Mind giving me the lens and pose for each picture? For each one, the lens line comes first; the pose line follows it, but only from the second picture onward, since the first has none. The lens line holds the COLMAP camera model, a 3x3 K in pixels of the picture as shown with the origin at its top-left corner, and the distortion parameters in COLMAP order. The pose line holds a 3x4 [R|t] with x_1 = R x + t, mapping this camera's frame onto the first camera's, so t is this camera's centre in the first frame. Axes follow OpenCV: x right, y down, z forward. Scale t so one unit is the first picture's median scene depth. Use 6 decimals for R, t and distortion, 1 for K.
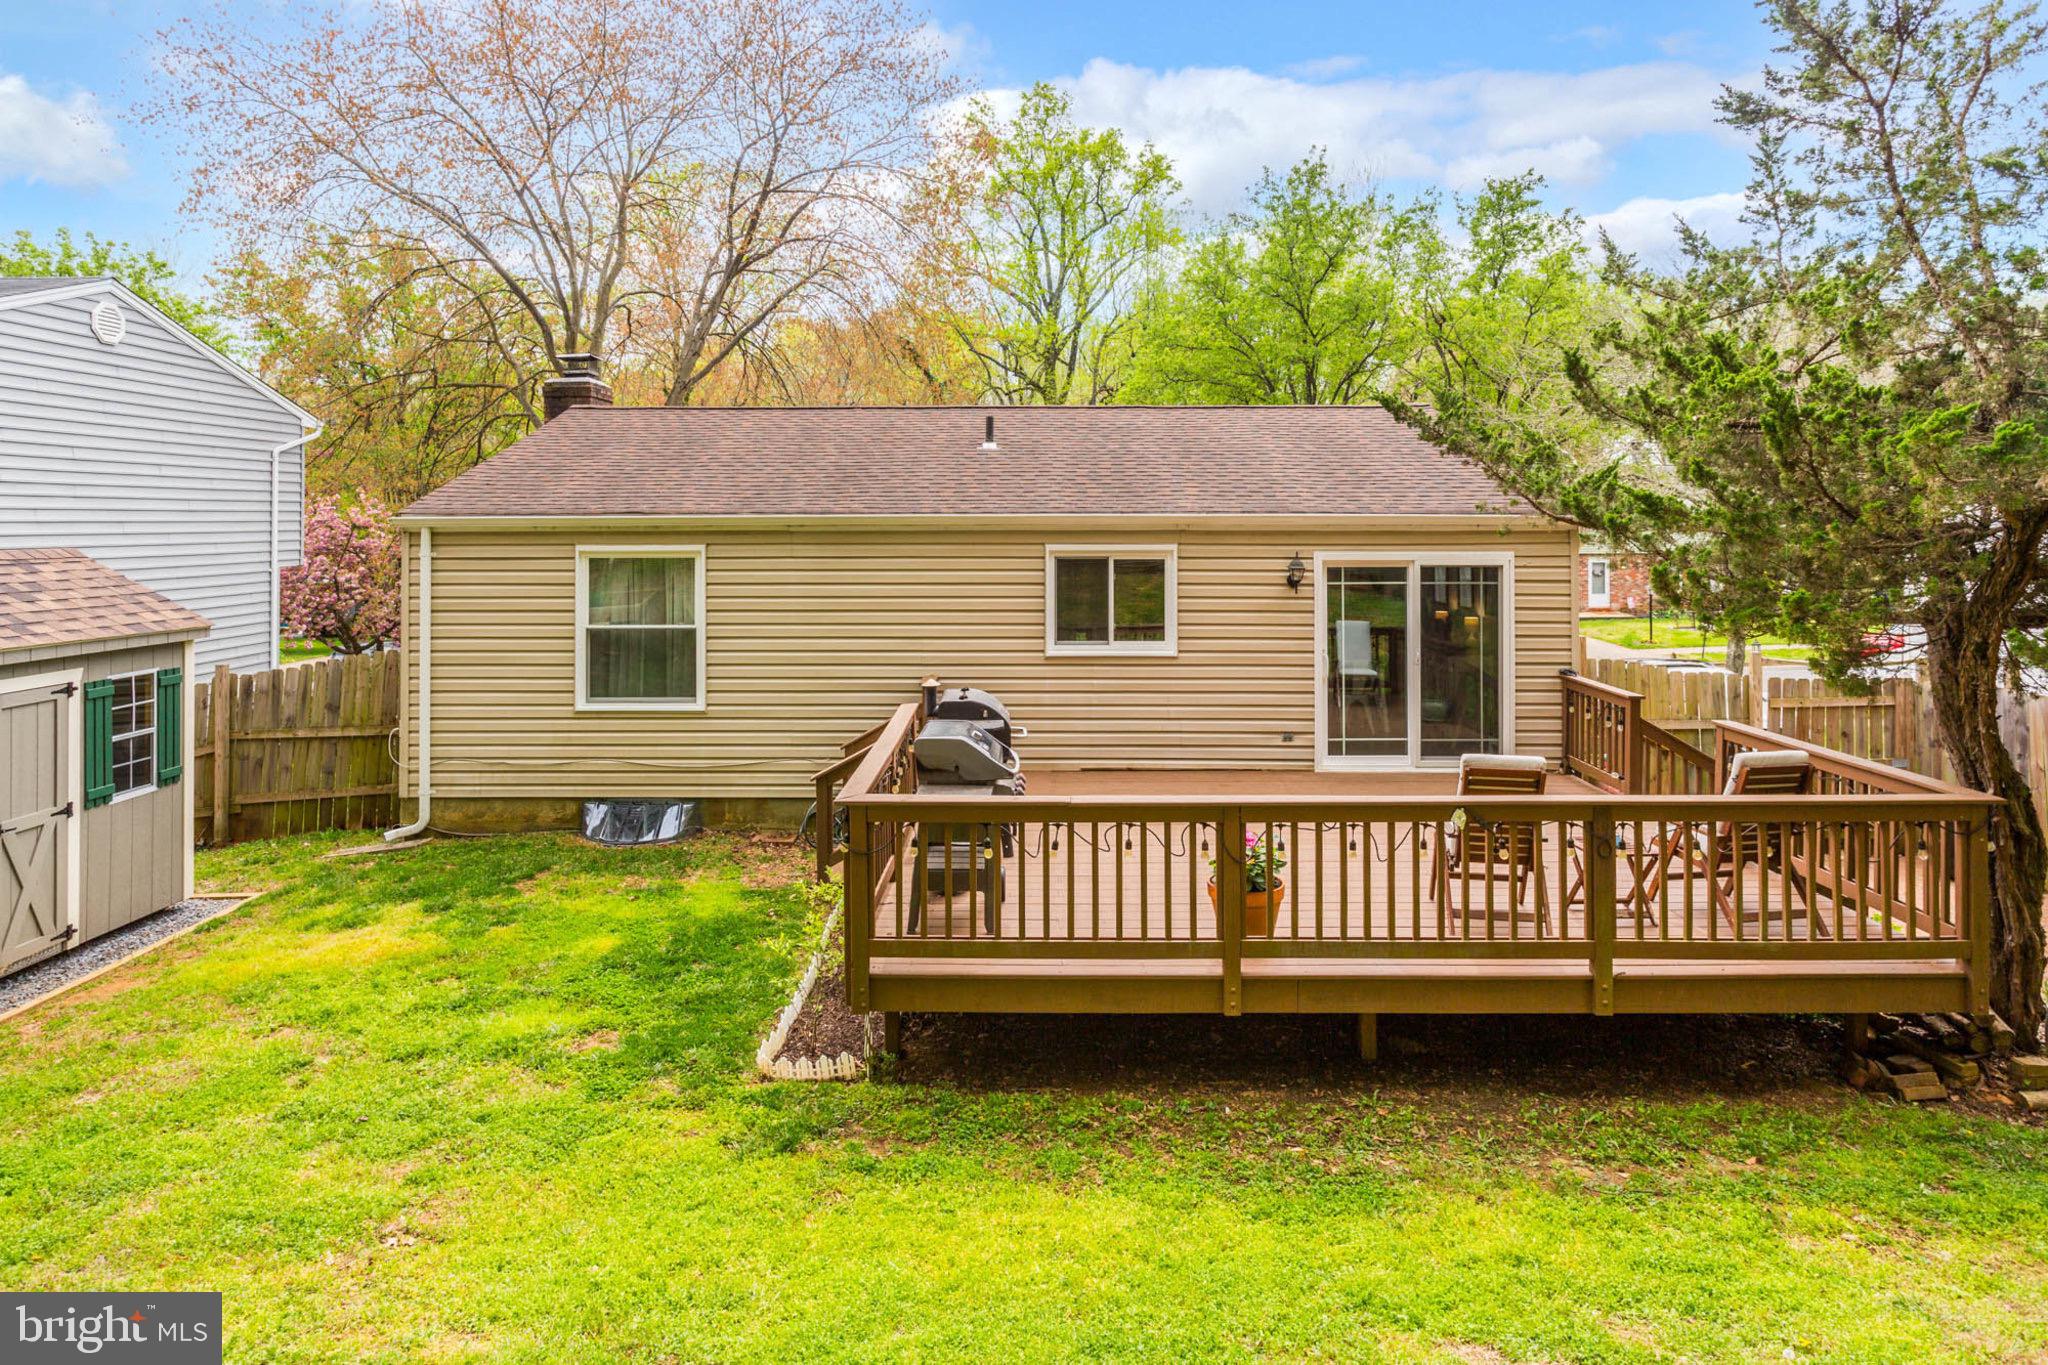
lens RADIAL K [[1166.8, 0, 988.0], [0, 1166.8, 505.2], [0, 0, 1]] dist [-0.004210, -0.000555]
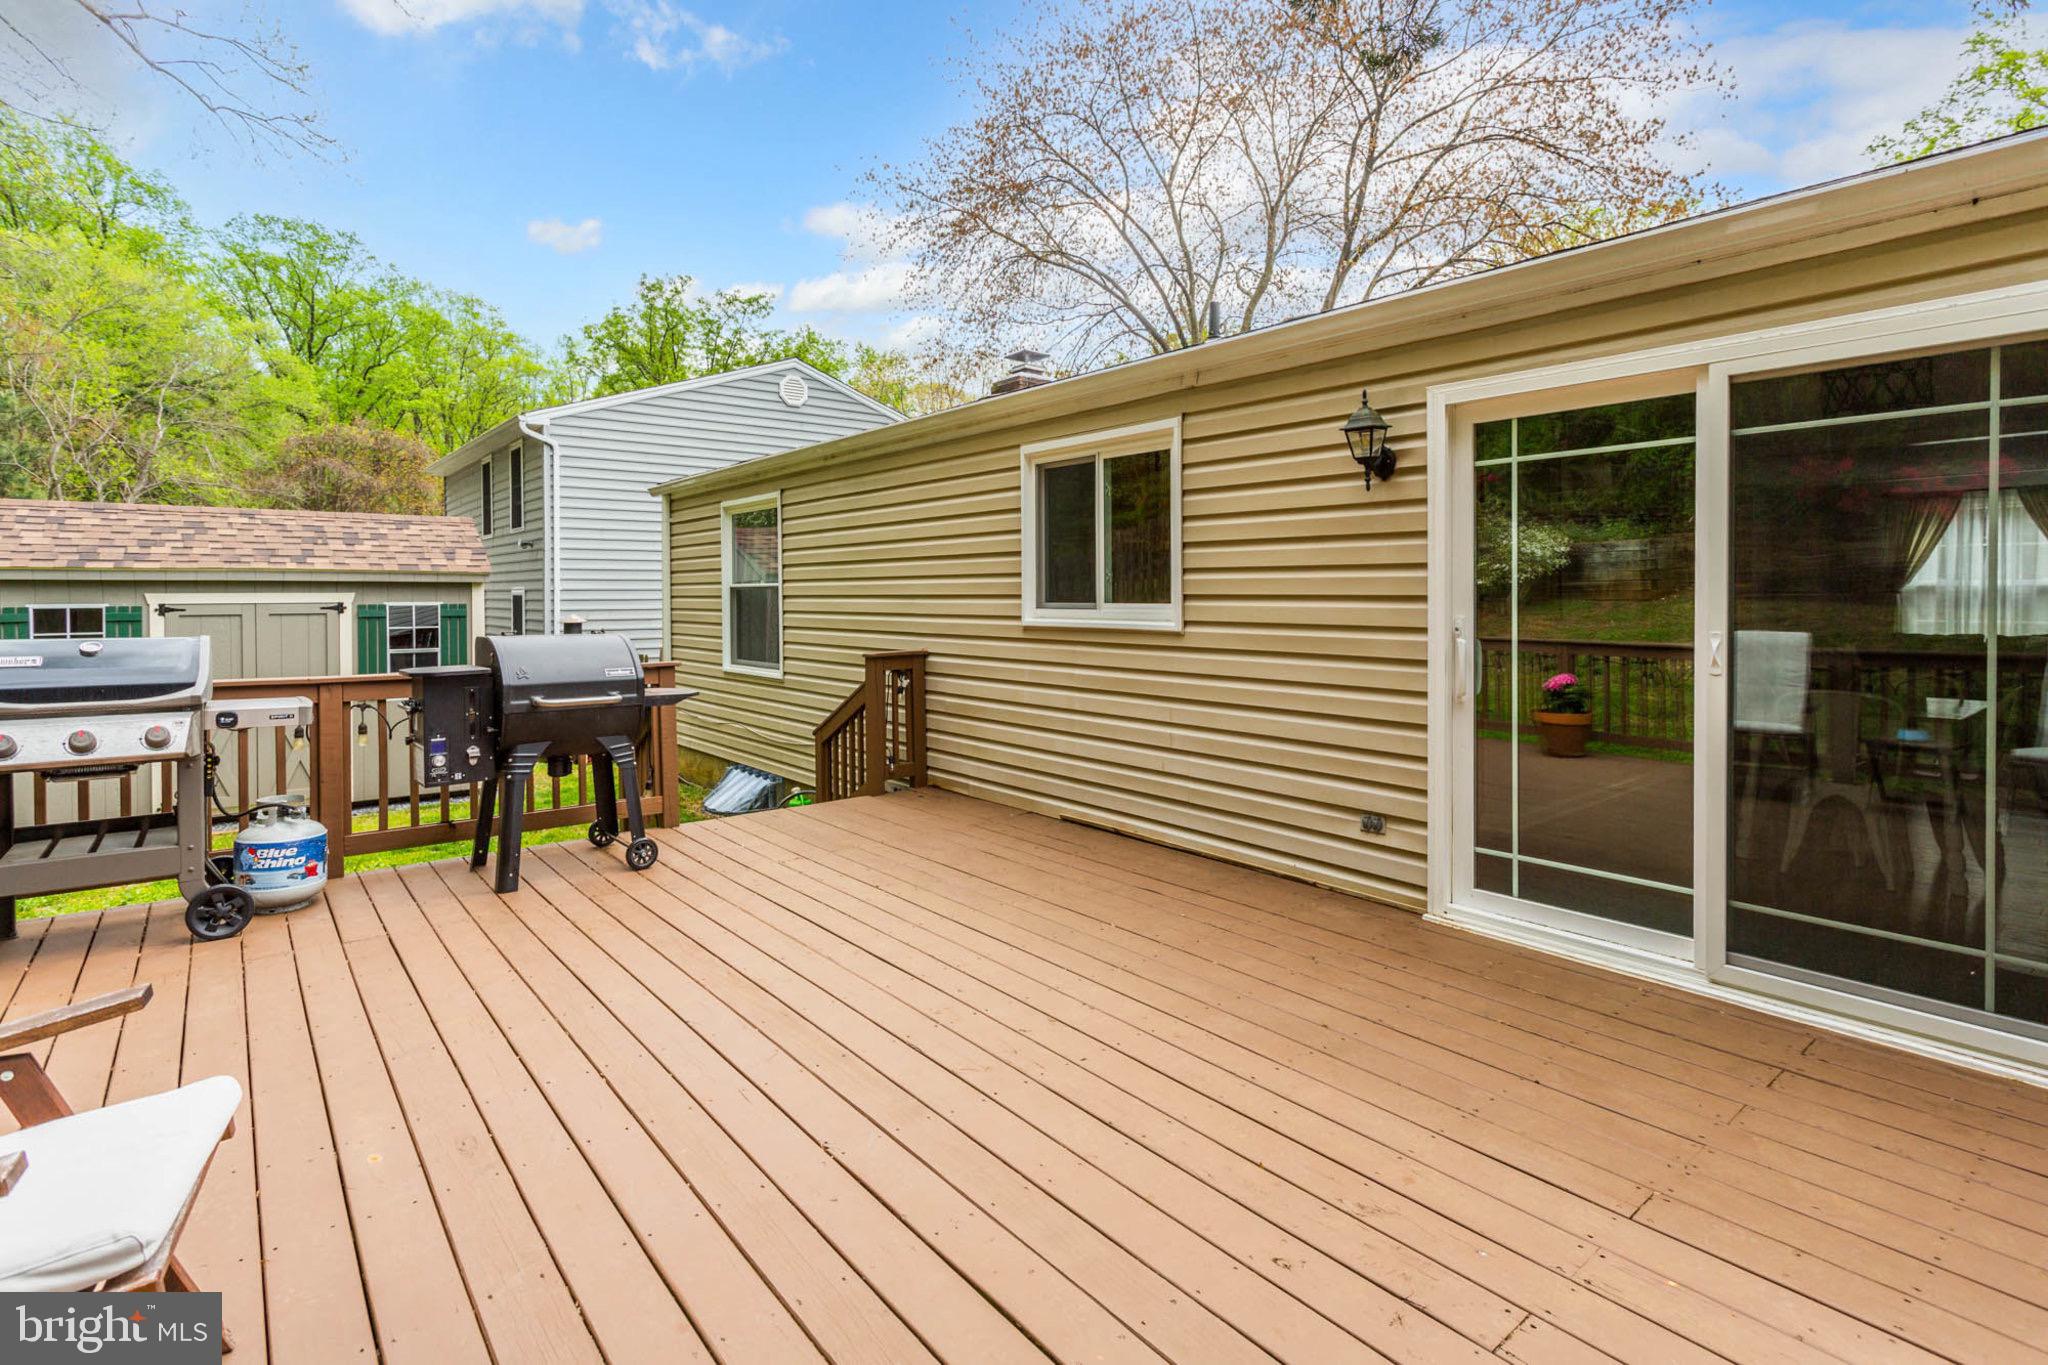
lens RADIAL K [[1005.9, 0, 1012.4], [0, 1005.9, 604.9], [0, 0, 1]] dist [0.000635, 0.000384]
pose [[0.629037, 0.006900, -0.777345, 0.462730], [0.012793, 0.999733, 0.019226, 0.107421], [0.777270, -0.022039, 0.628781, 0.657633]]
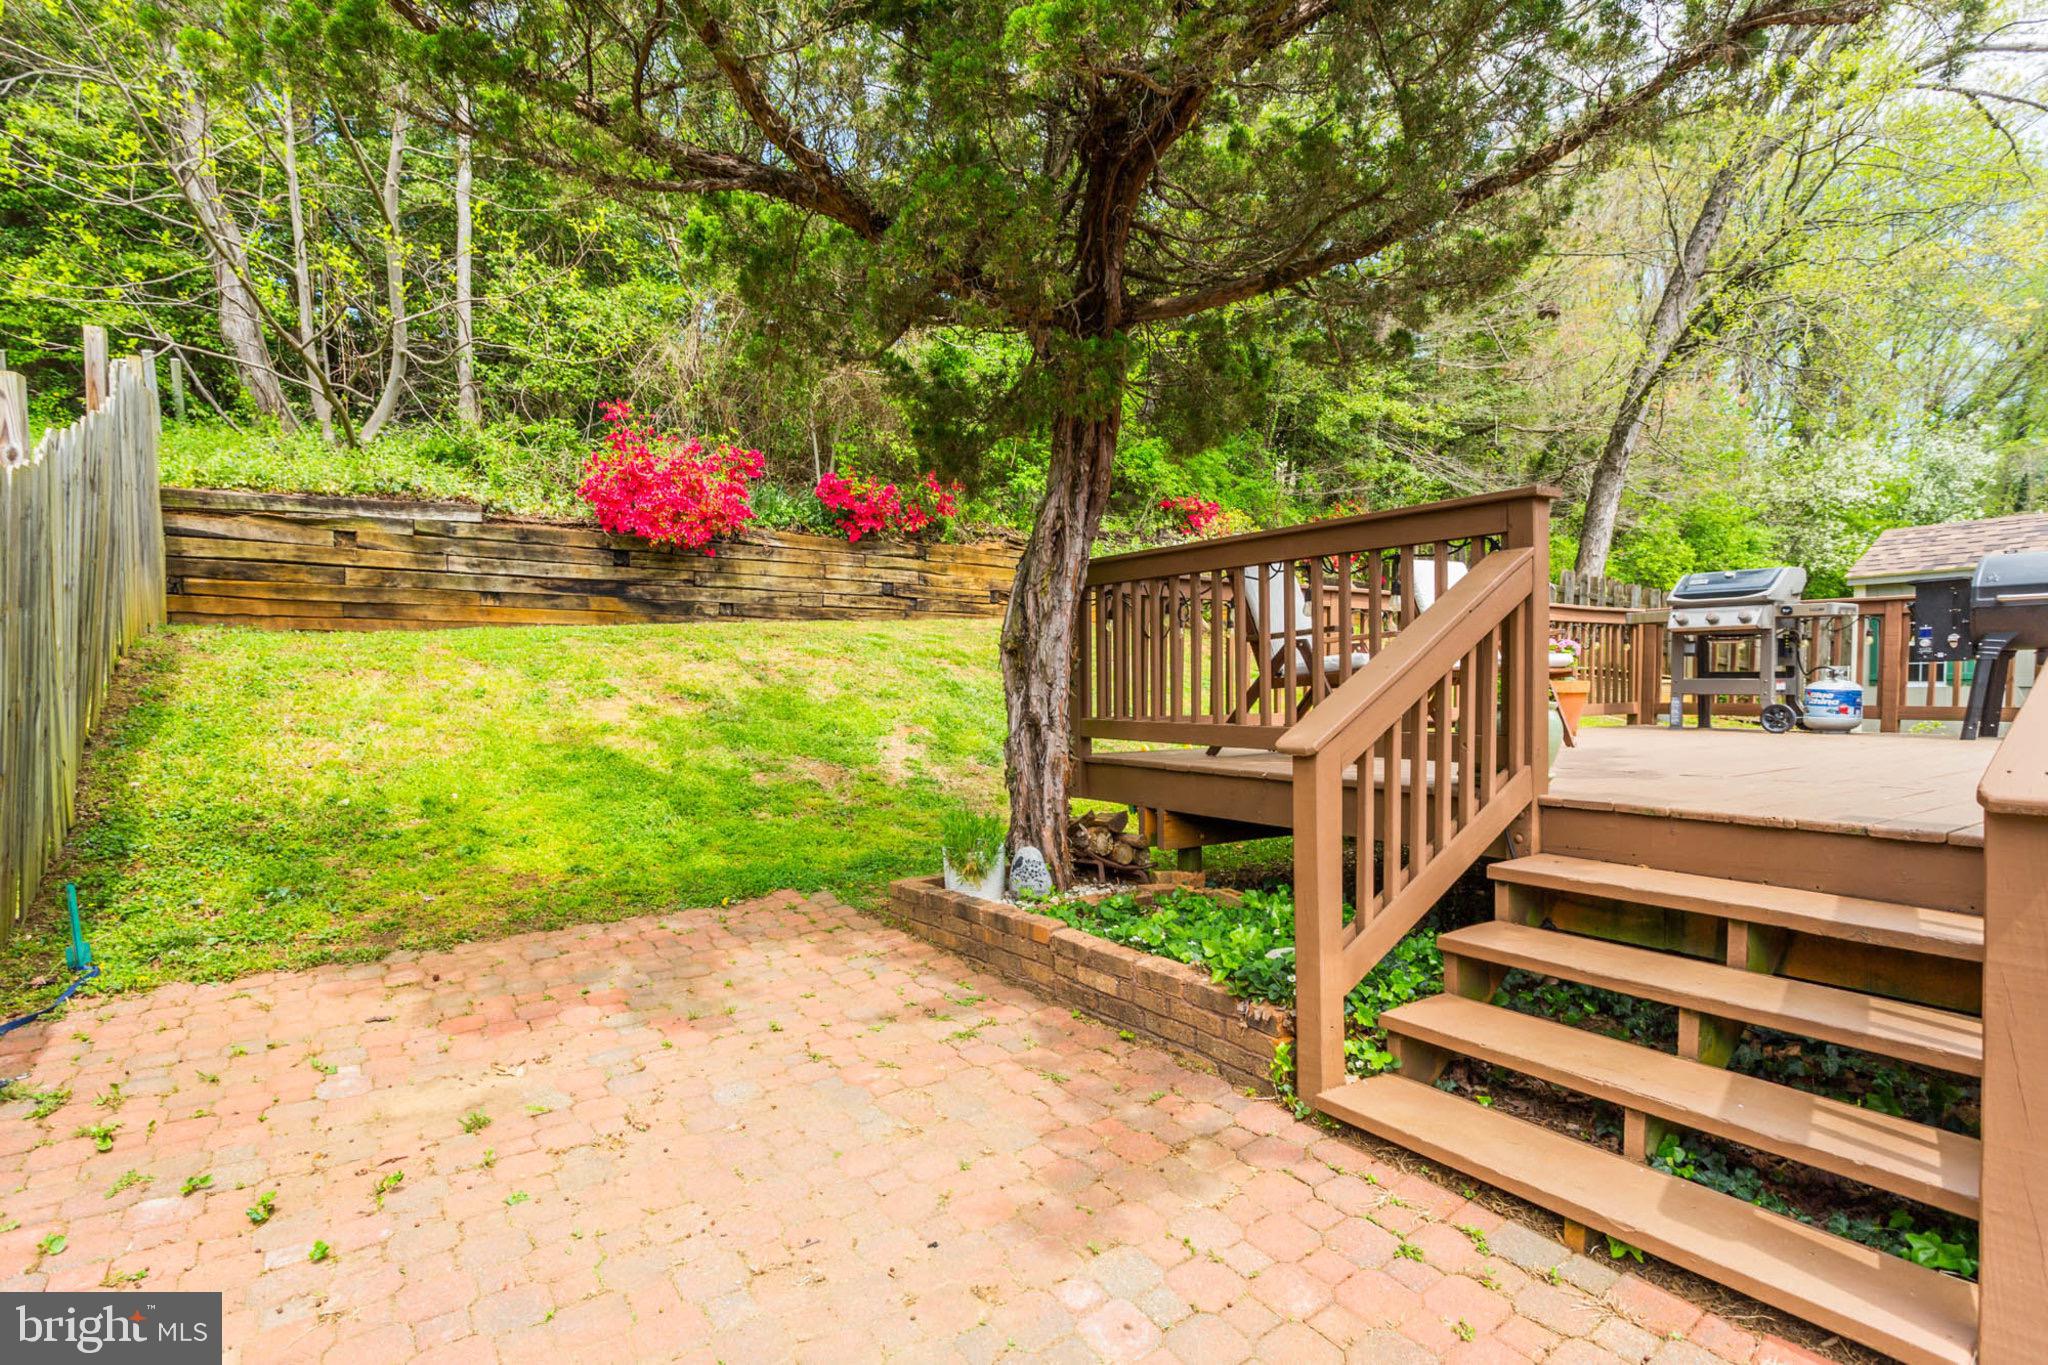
lens RADIAL K [[1022.9, 0, 1019.2], [0, 1022.9, 748.4], [0, 0, 1]] dist [-0.001366, -0.001118]
pose [[-0.815106, 0.045551, -0.577519, 0.762736], [0.019009, 0.998470, 0.051924, 0.192552], [0.579000, 0.031345, -0.814725, 0.902948]]
